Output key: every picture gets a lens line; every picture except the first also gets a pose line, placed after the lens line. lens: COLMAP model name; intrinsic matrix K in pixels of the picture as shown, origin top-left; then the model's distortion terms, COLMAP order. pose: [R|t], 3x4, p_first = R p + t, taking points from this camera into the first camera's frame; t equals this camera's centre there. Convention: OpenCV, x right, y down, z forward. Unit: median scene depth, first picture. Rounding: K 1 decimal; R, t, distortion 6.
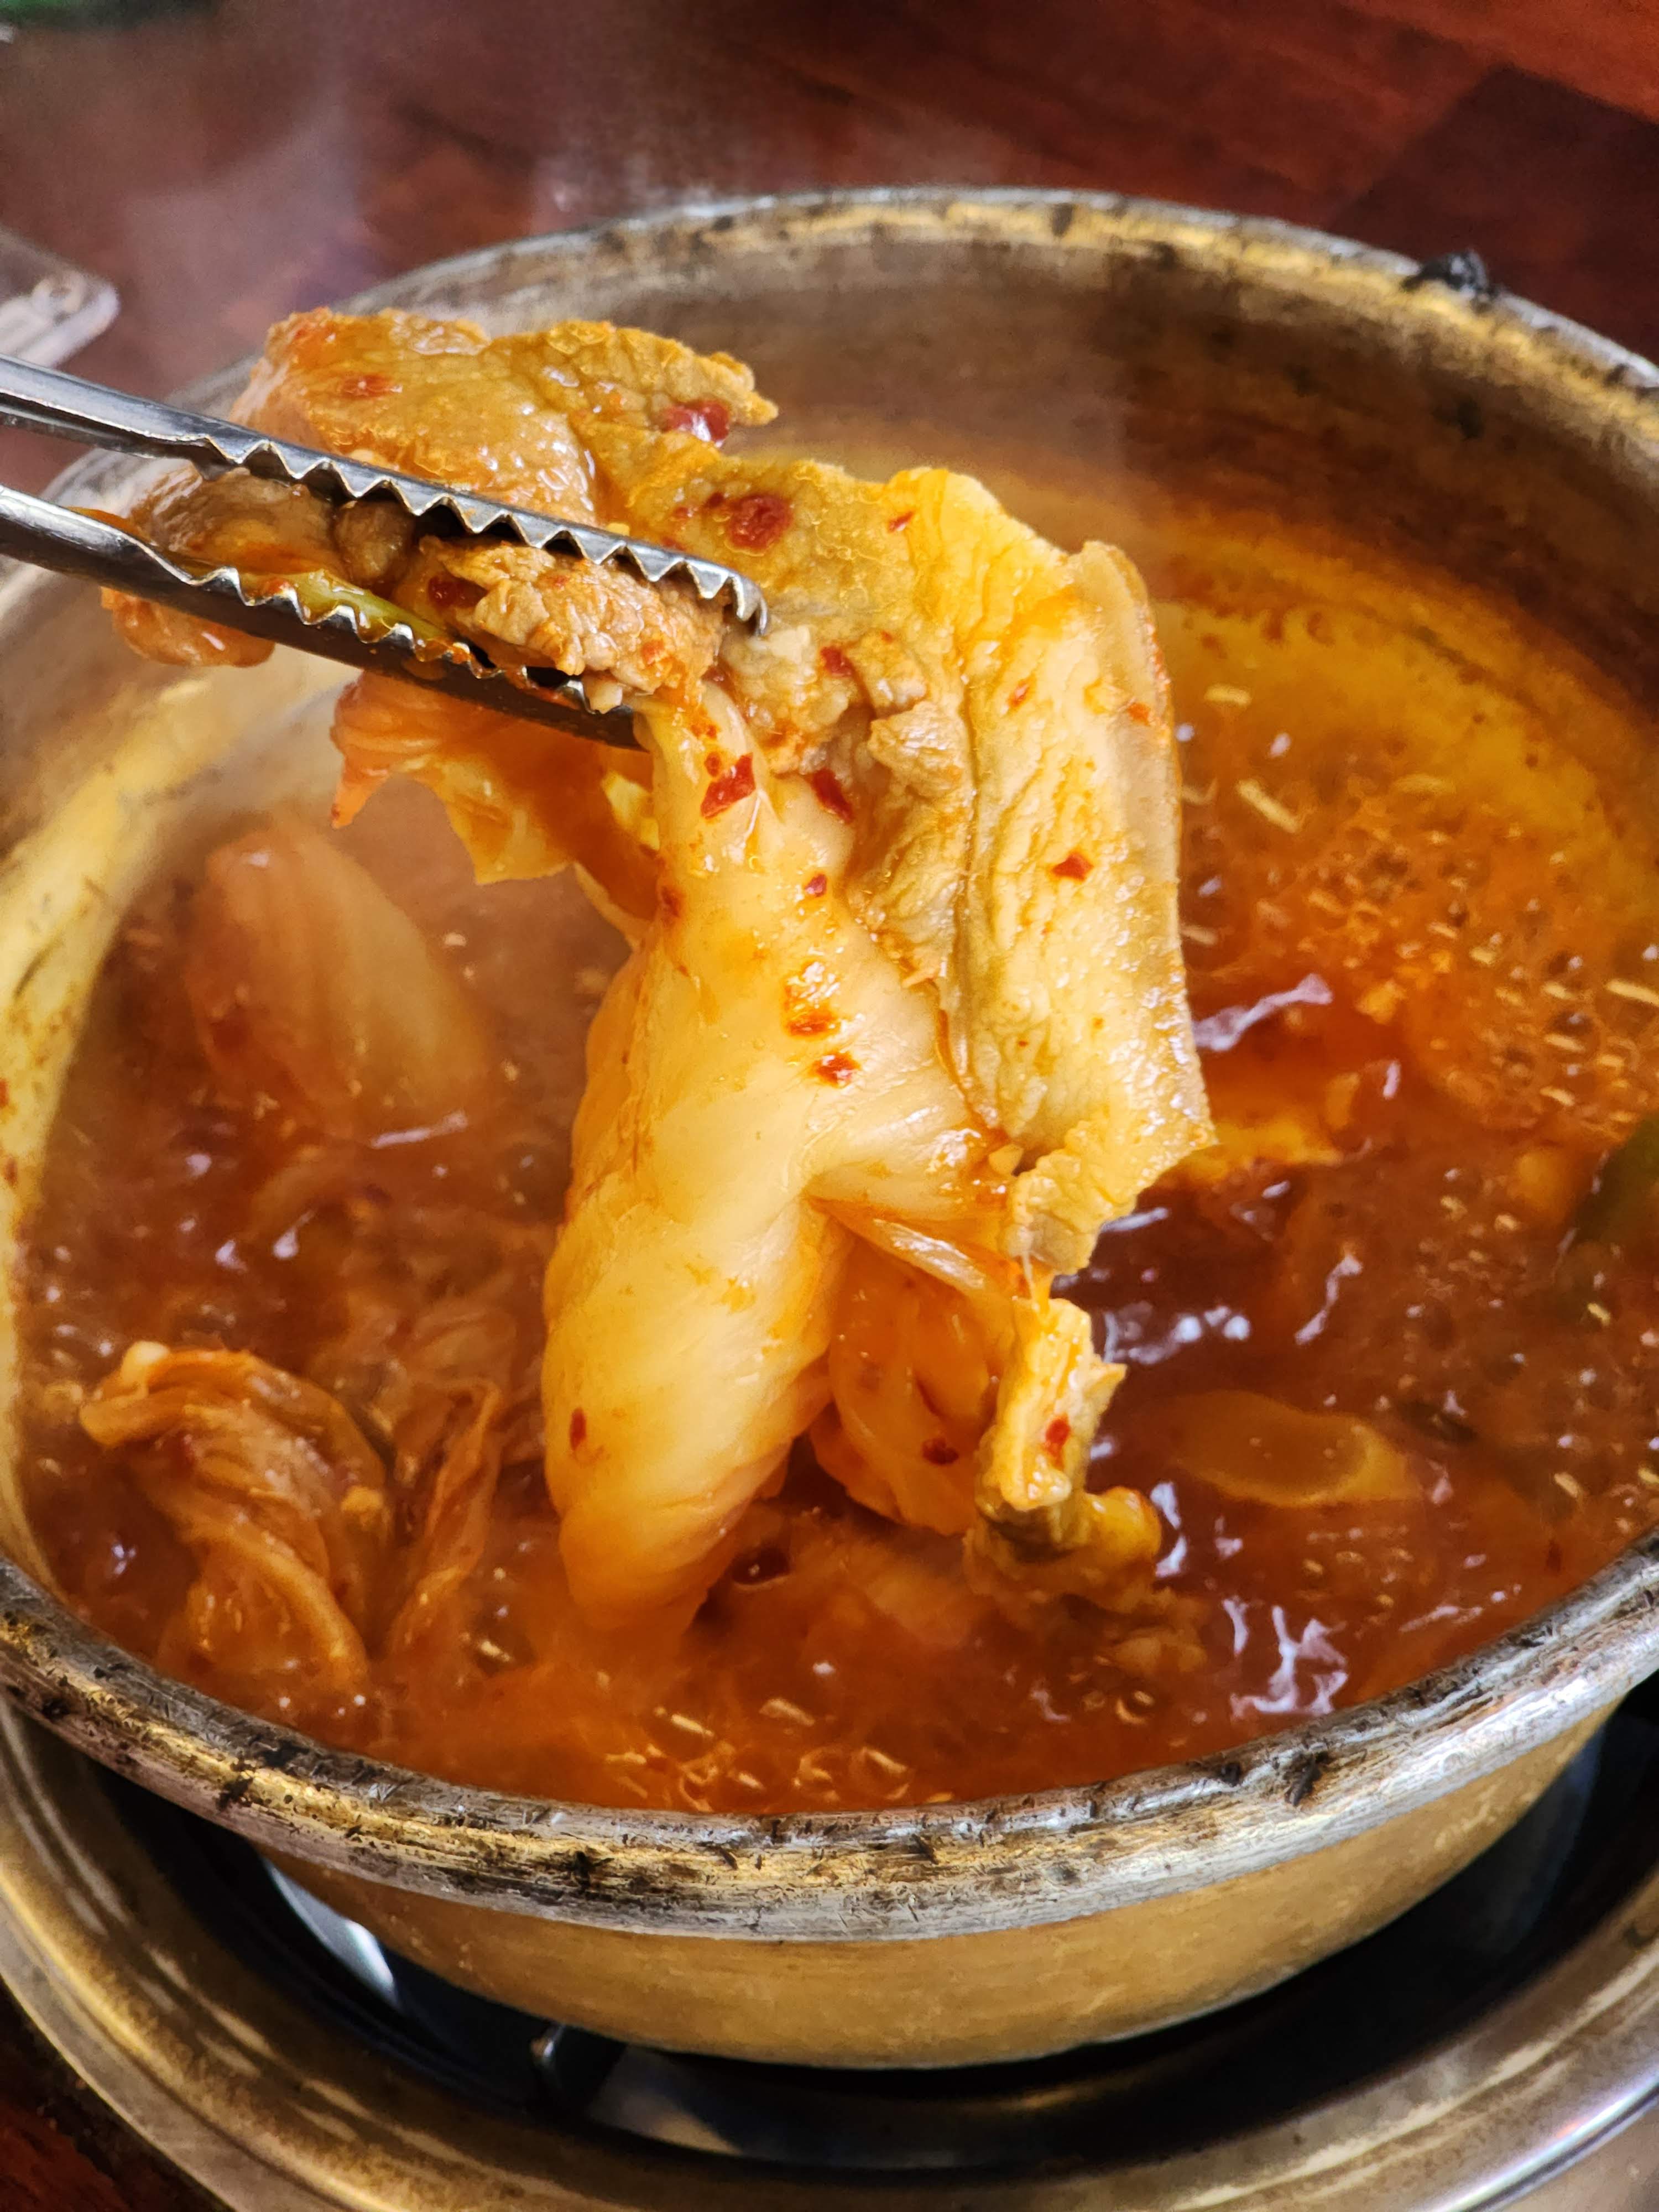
lens RADIAL K [[4465.9, 0, 829.5], [0, 4465.9, 1106.0], [0, 0, 1]] dist [0.068003, 0.317983]
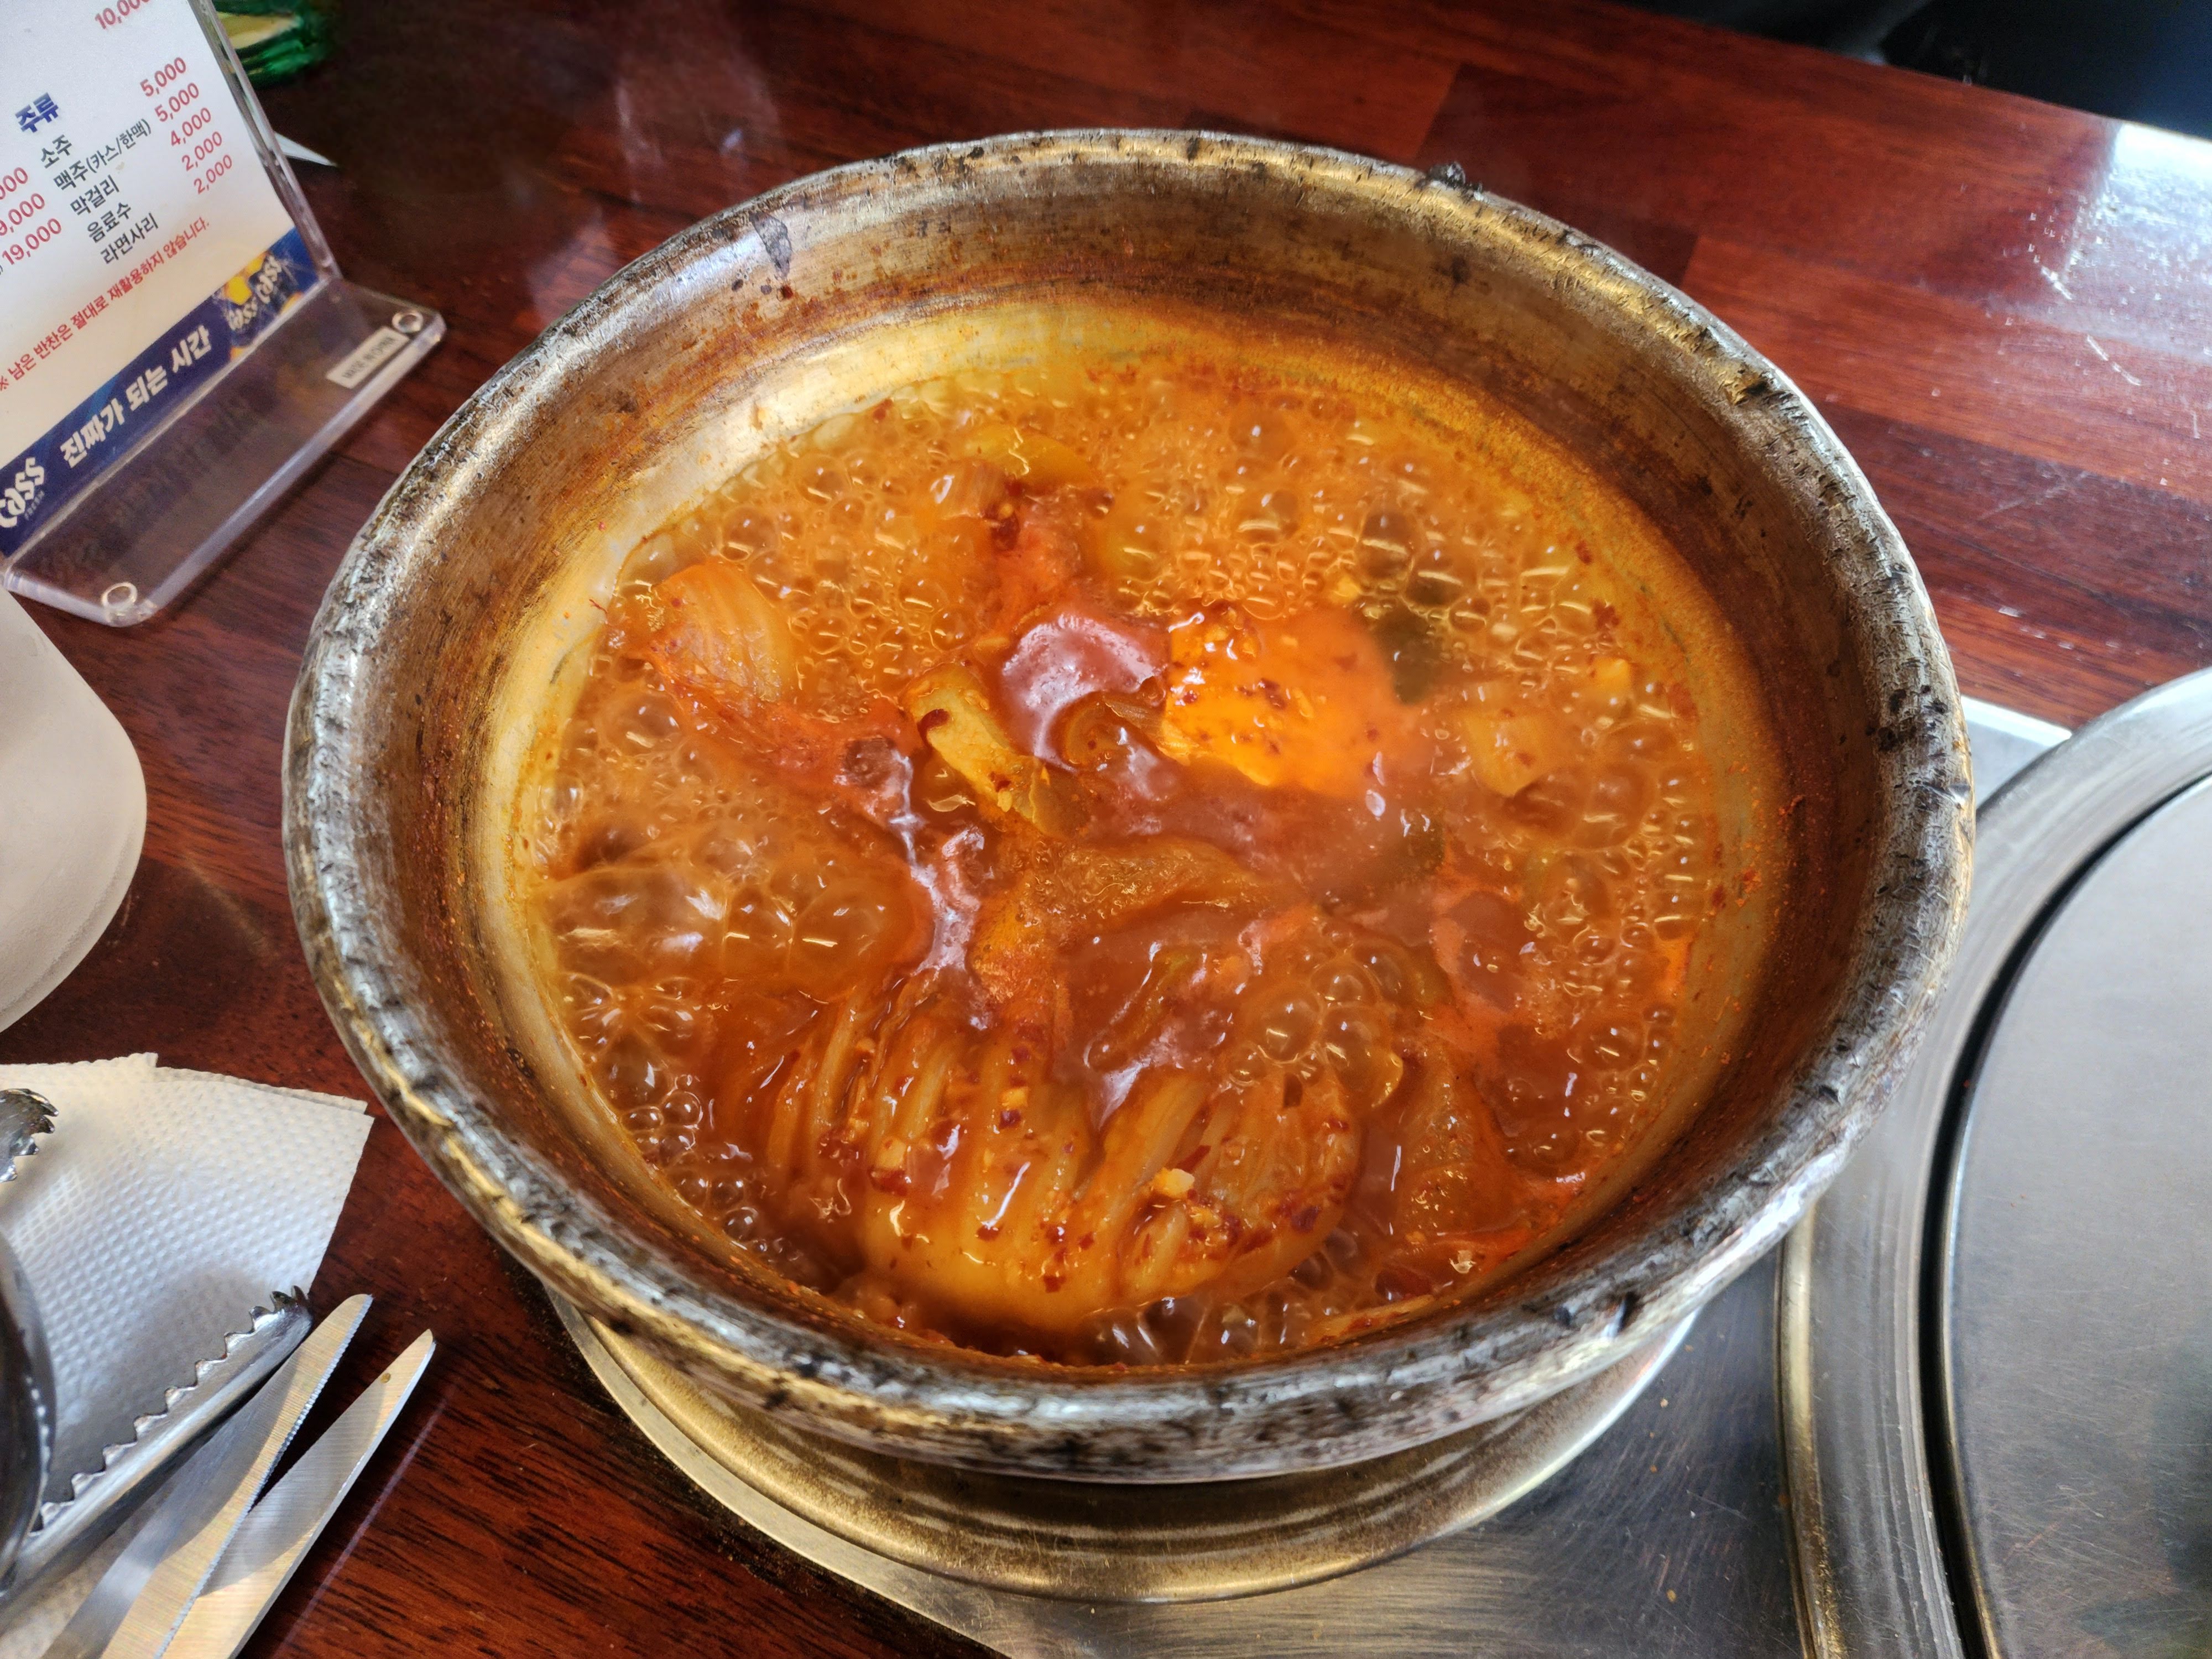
lens RADIAL K [[1578.8, 0, 1106.0], [0, 1578.8, 829.5], [0, 0, 1]] dist [-0.004531, -0.001535]
pose [[0.989634, -0.063672, 0.128723, -0.065105], [0.044123, 0.987794, 0.149384, -0.045528], [-0.136664, -0.142156, 0.980365, 0.428559]]
